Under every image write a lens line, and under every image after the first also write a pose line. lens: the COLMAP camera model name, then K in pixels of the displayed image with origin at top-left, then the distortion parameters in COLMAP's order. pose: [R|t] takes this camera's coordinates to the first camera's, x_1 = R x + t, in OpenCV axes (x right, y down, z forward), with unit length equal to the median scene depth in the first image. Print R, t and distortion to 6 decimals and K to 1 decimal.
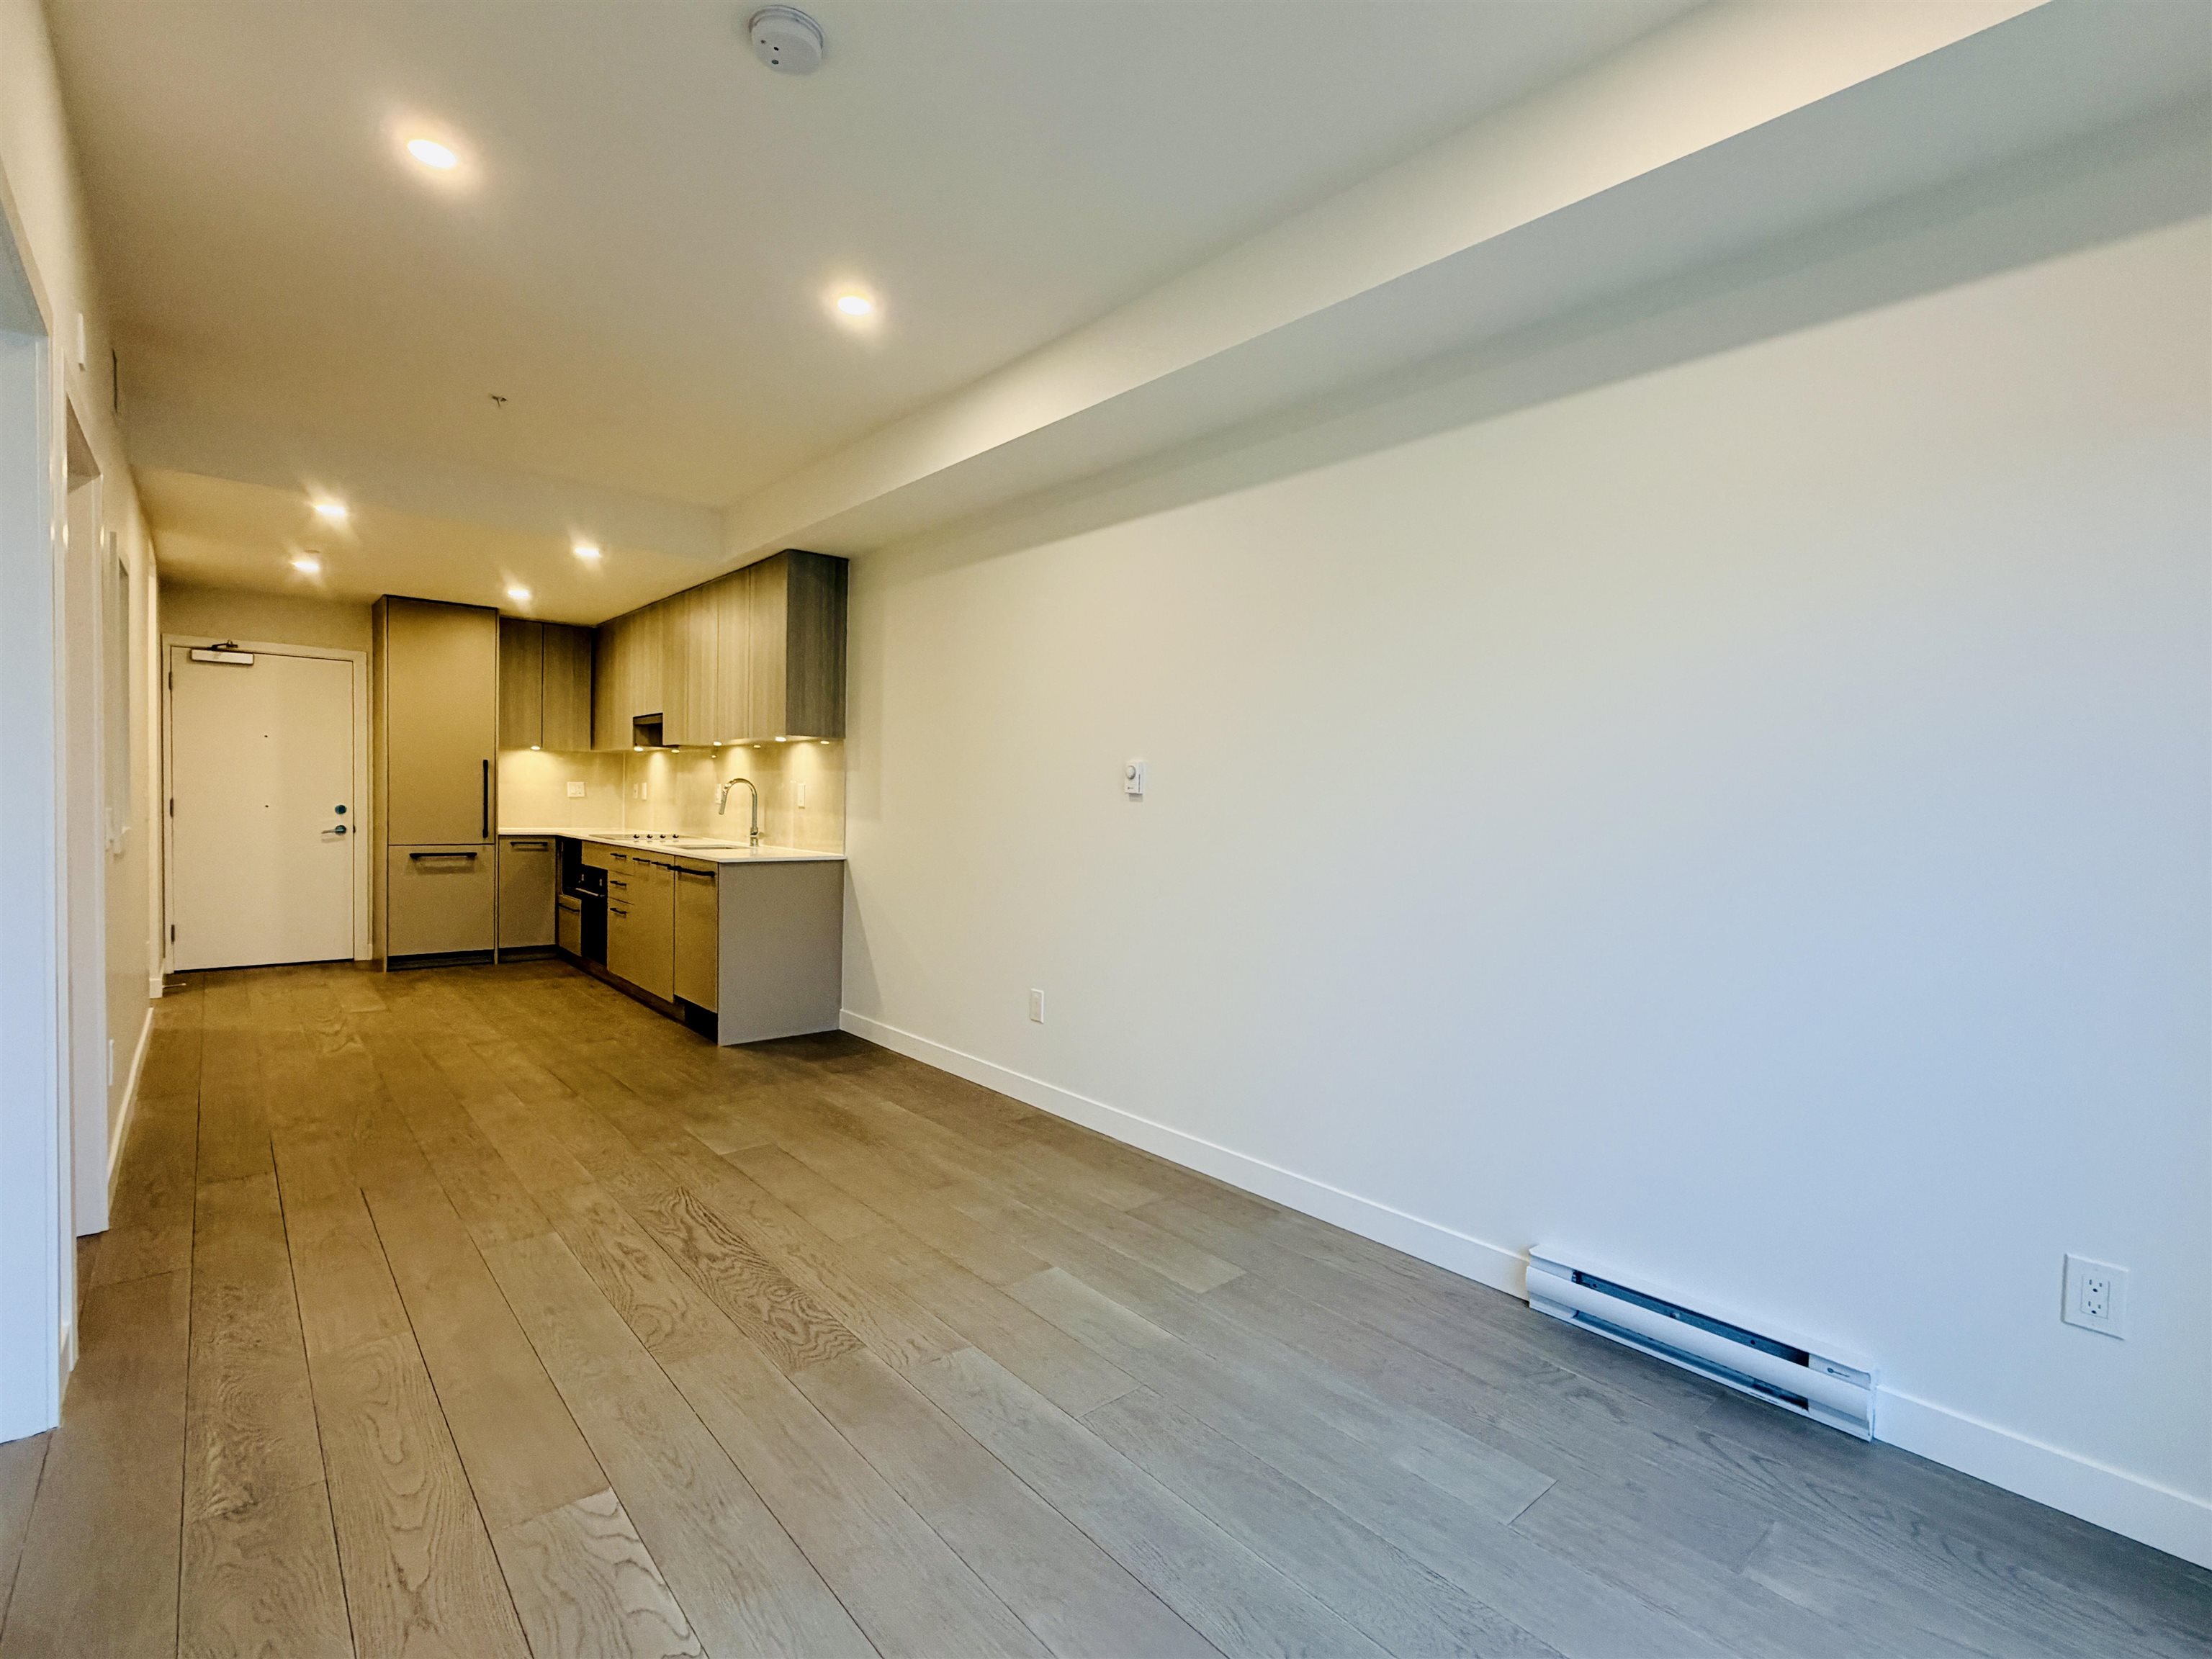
lens RADIAL K [[1025.1, 0, 1105.7], [0, 1025.1, 833.5], [0, 0, 1]] dist [0.000860, 0.000430]
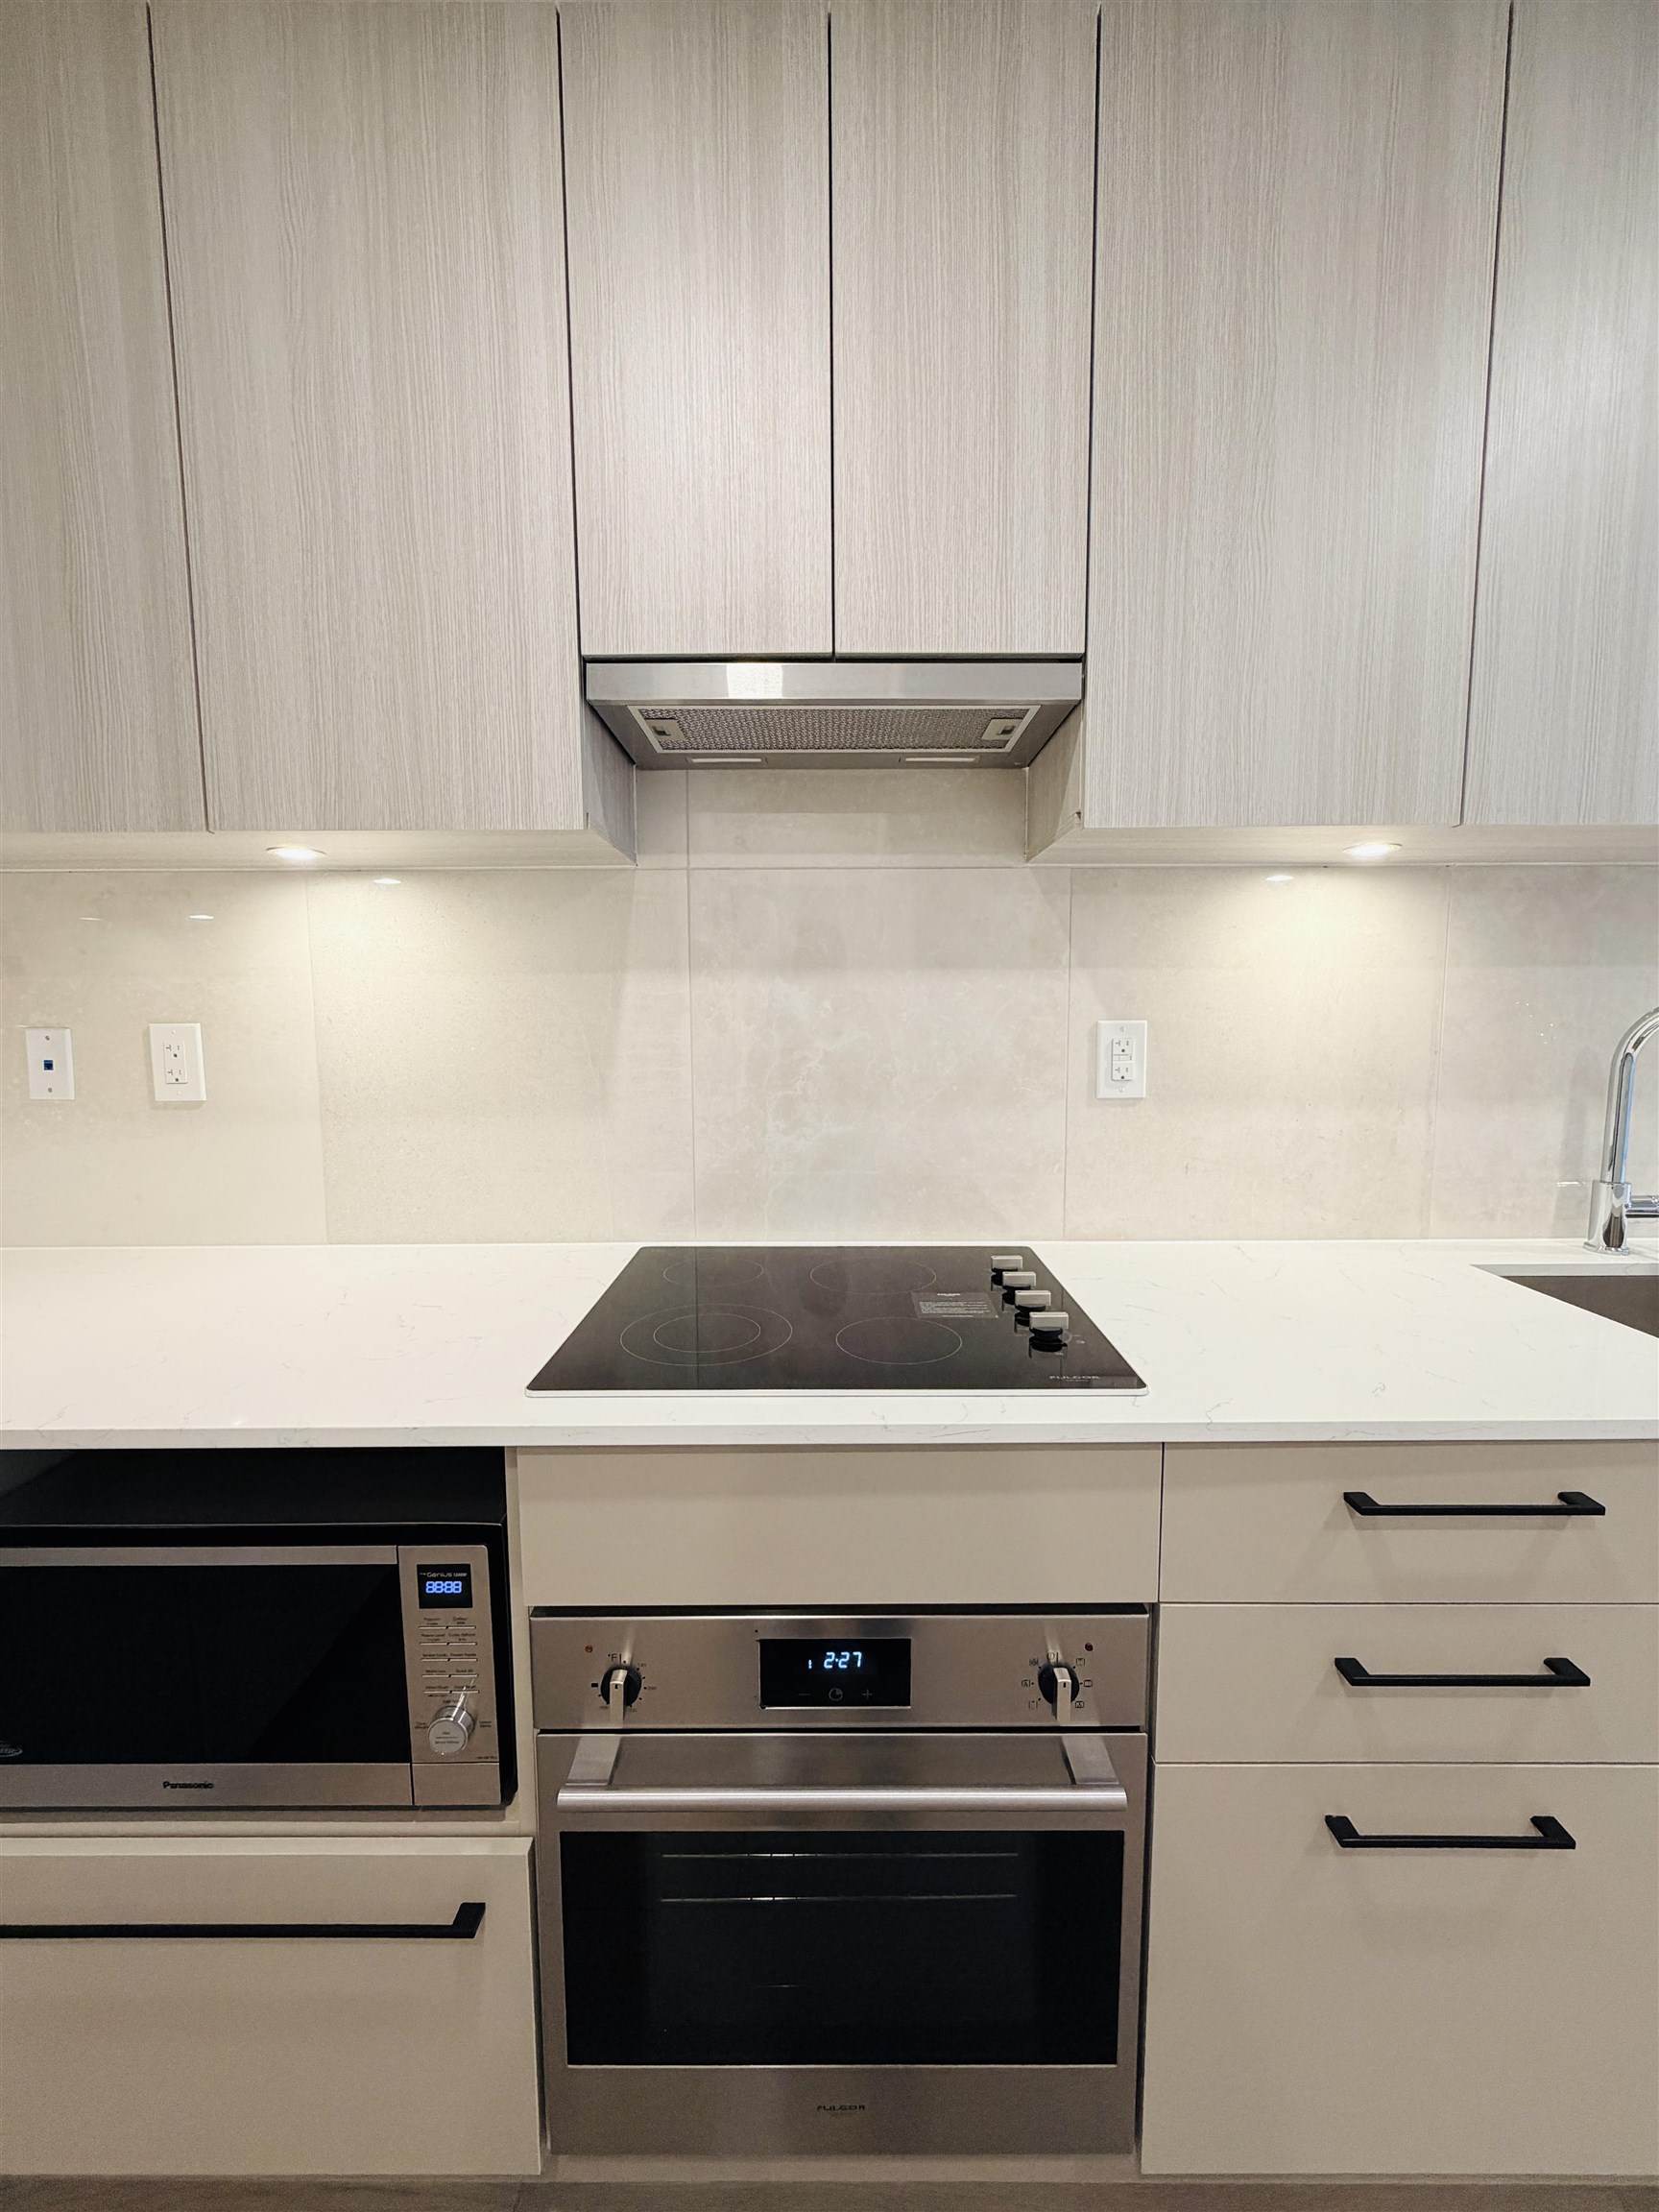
lens RADIAL K [[879.4, 0, 827.1], [0, 879.4, 1102.7], [0, 0, 1]] dist [0.000681, 0.000156]
pose [[0.650620, -0.100697, 0.752698, -0.738010], [0.045774, 0.994568, 0.093488, -0.064711], [-0.758023, -0.026372, 0.651695, 1.151279]]
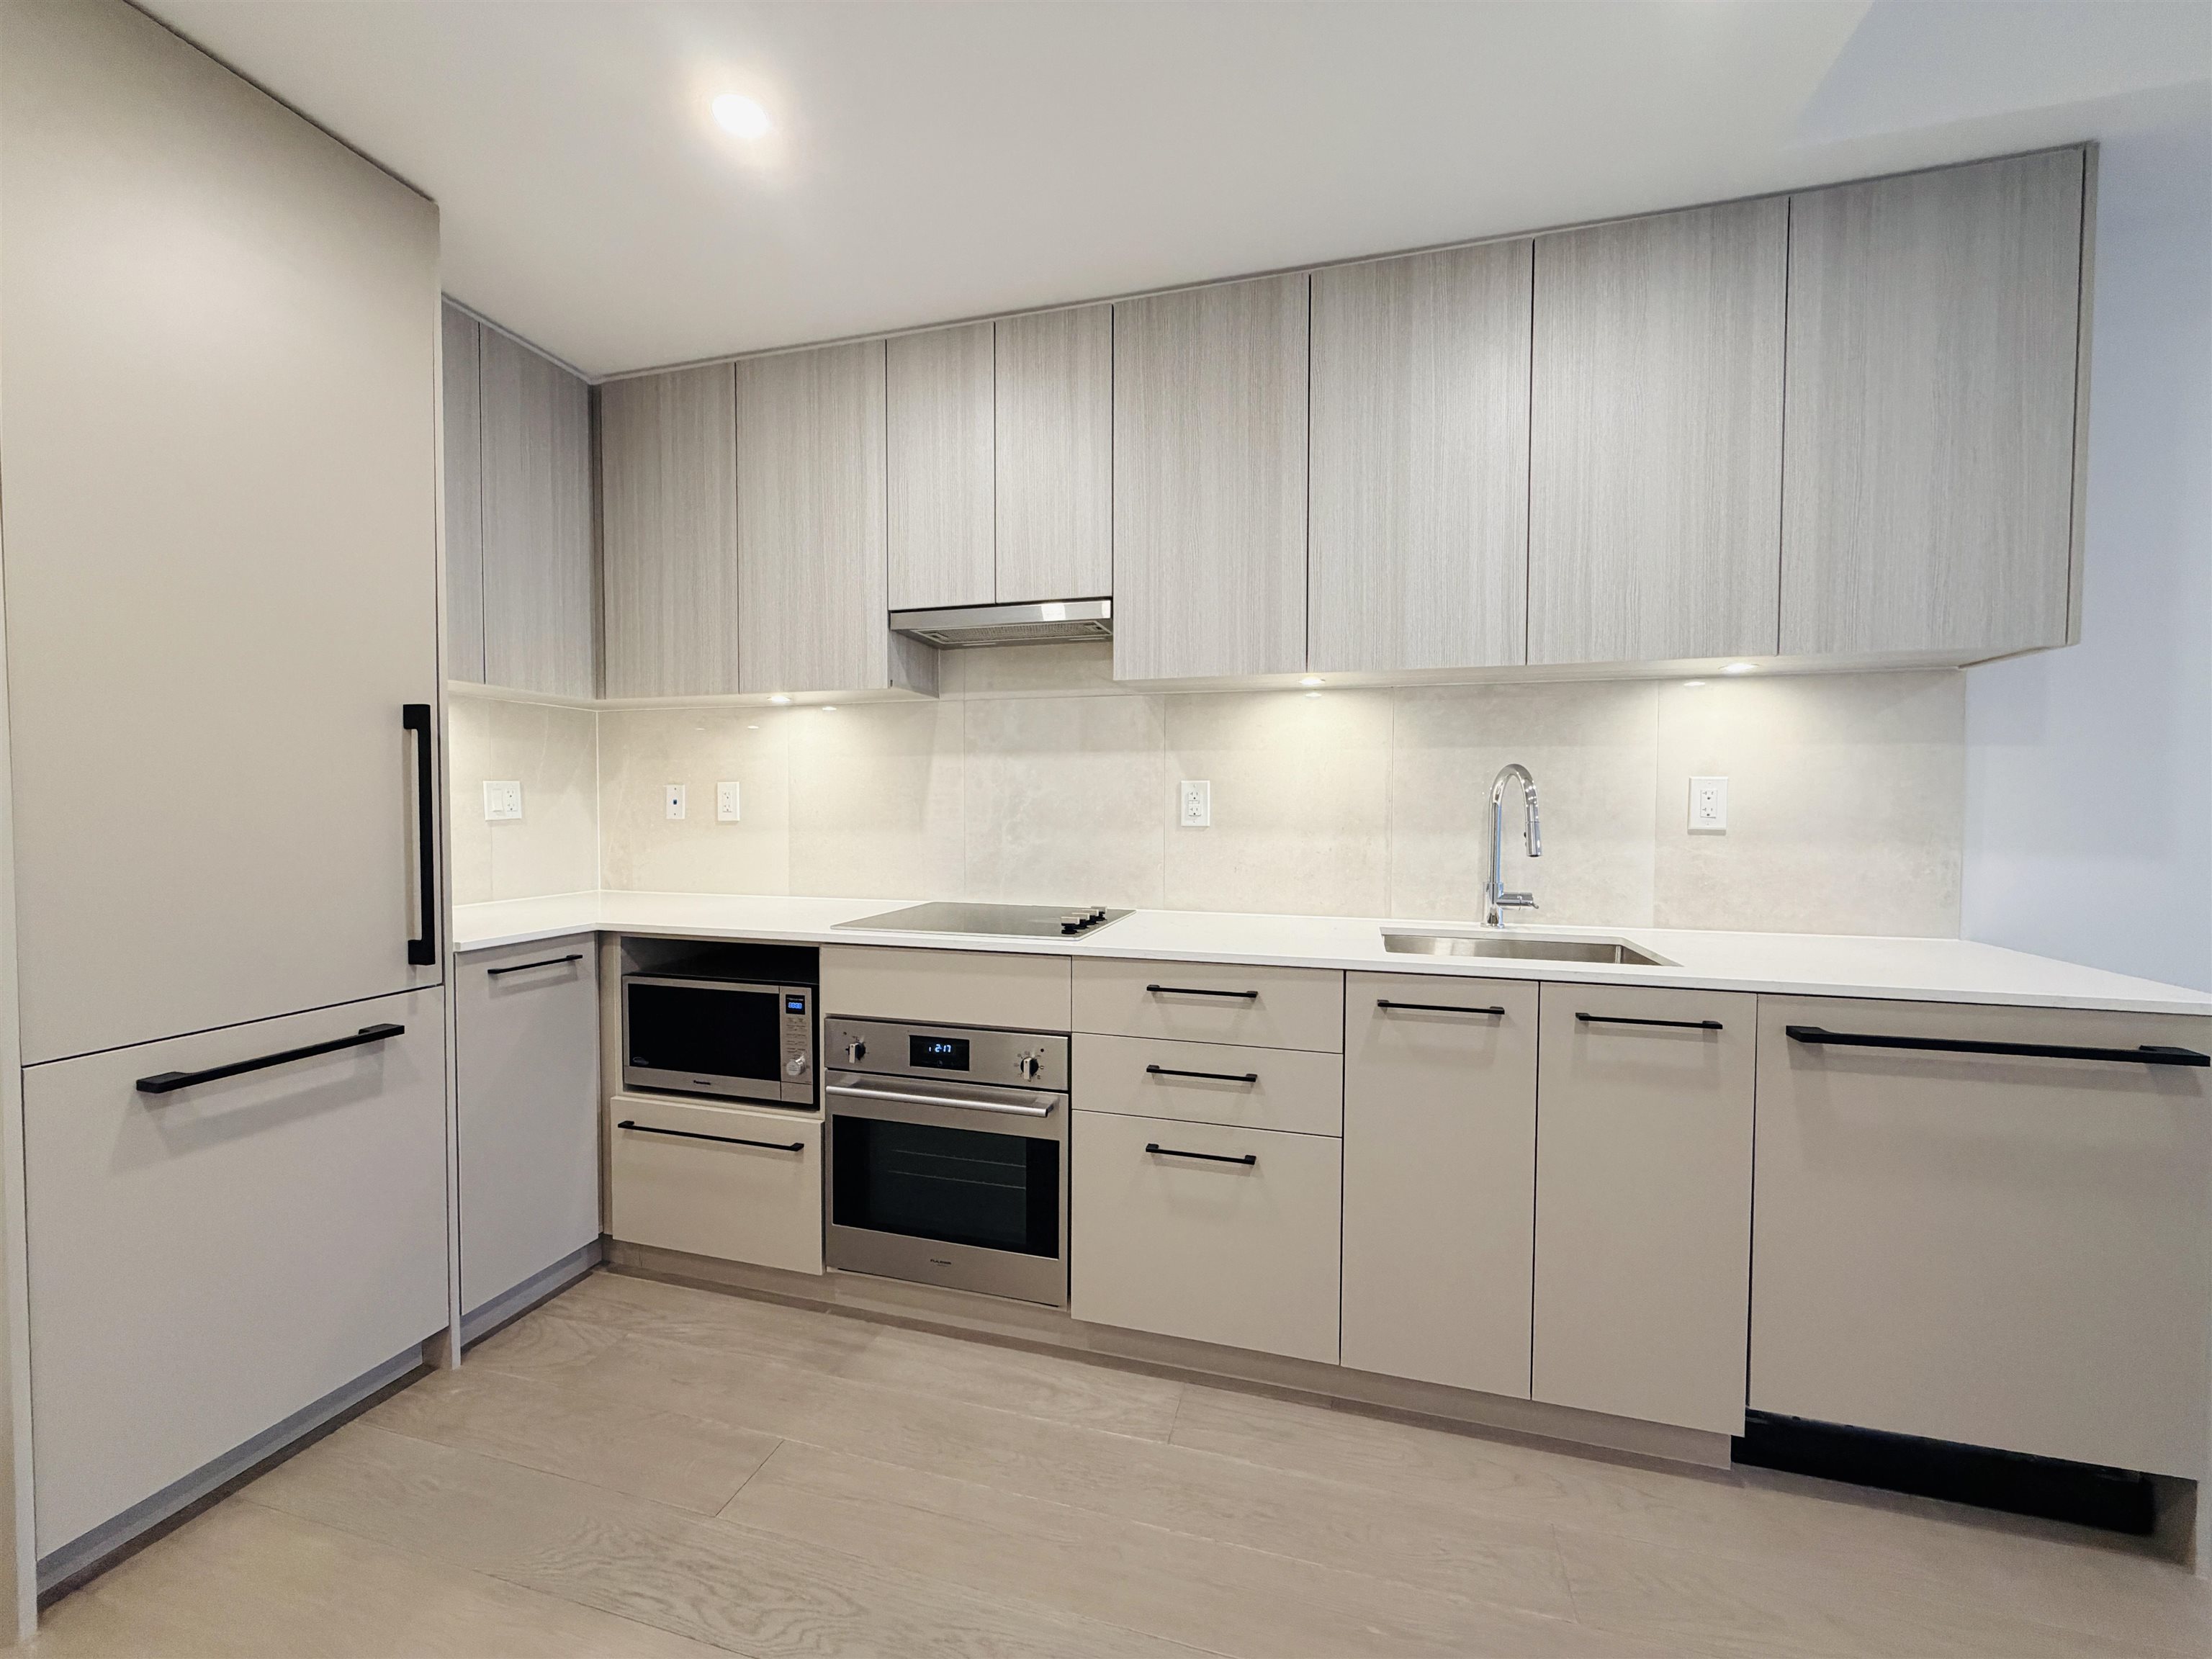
lens RADIAL K [[879.4, 0, 1101.0], [0, 879.4, 831.0], [0, 0, 1]] dist [0.000681, 0.000156]
pose [[0.833508, -0.037737, 0.551217, -0.771143], [0.034889, 0.999269, 0.015655, -0.043171], [-0.551405, 0.006183, 0.834215, 0.901884]]
